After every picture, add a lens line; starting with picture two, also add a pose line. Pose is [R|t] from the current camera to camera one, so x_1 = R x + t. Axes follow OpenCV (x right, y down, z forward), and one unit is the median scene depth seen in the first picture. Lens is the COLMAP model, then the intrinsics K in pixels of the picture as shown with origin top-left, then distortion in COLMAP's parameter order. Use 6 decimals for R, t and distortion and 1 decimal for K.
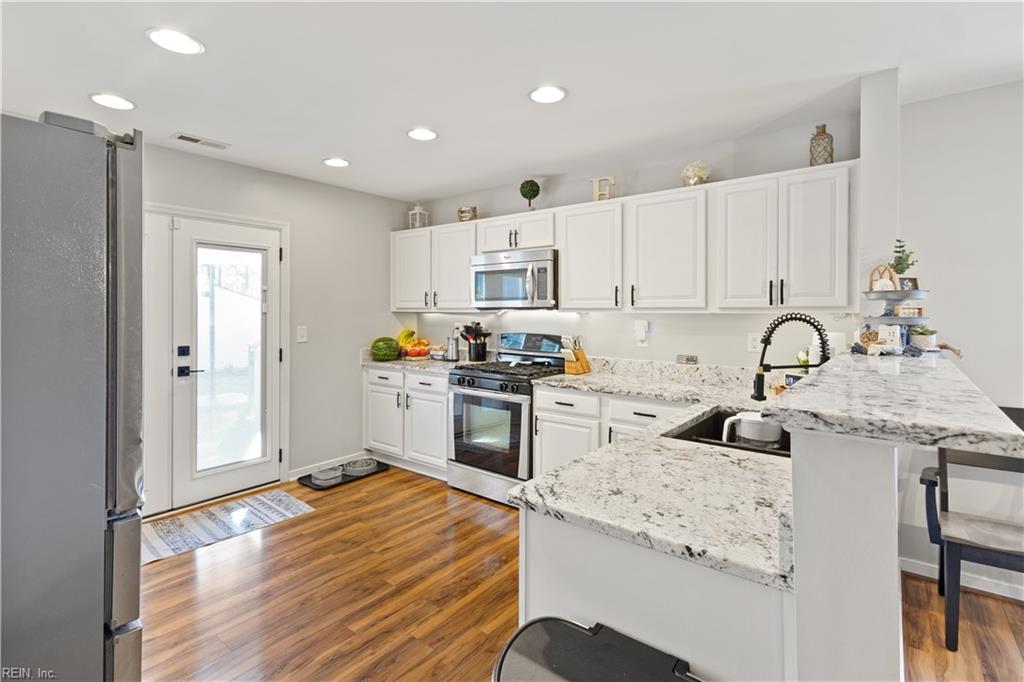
lens RADIAL K [[480.1, 0, 522.2], [0, 480.1, 312.9], [0, 0, 1]] dist [0.002727, 0.001331]
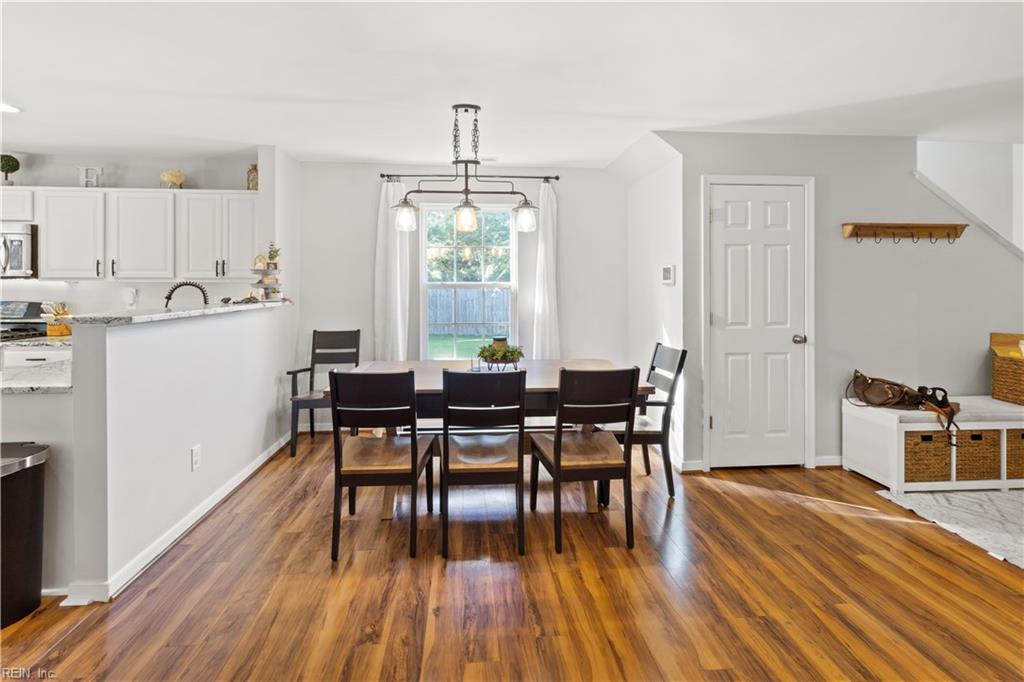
lens RADIAL K [[480.1, 0, 507.1], [0, 480.1, 281.3], [0, 0, 1]] dist [0.002727, 0.001331]
pose [[0.738589, 0.001775, 0.674153, 0.128804], [0.001017, 0.999992, -0.003746, 0.004279], [-0.674155, 0.003452, 0.738582, -0.576863]]
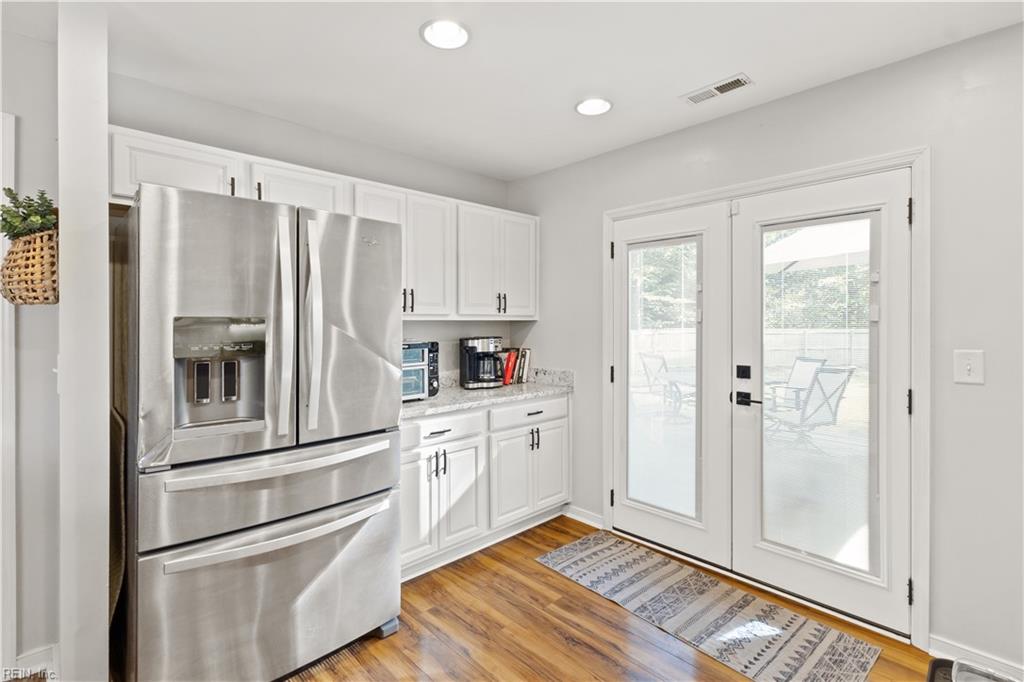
lens RADIAL K [[480.1, 0, 506.0], [0, 480.1, 326.2], [0, 0, 1]] dist [0.002727, 0.001331]
pose [[-0.165468, 0.001604, -0.986214, 0.105403], [-0.001340, 0.999997, 0.001851, 0.005379], [0.986214, 0.001628, -0.165465, 0.727268]]
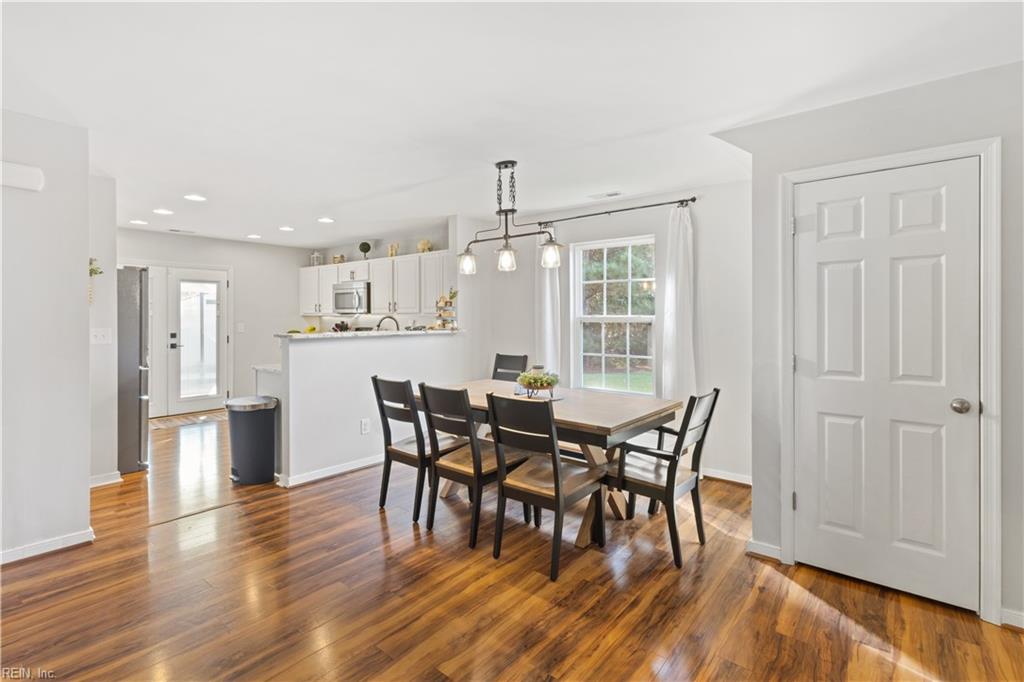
lens RADIAL K [[480.1, 0, 527.3], [0, 480.1, 315.9], [0, 0, 1]] dist [0.002727, 0.001331]
pose [[0.999874, -0.001437, -0.015822, 0.735902], [0.001395, 0.999996, -0.002634, 0.006230], [0.015826, 0.002612, 0.999871, -0.895677]]
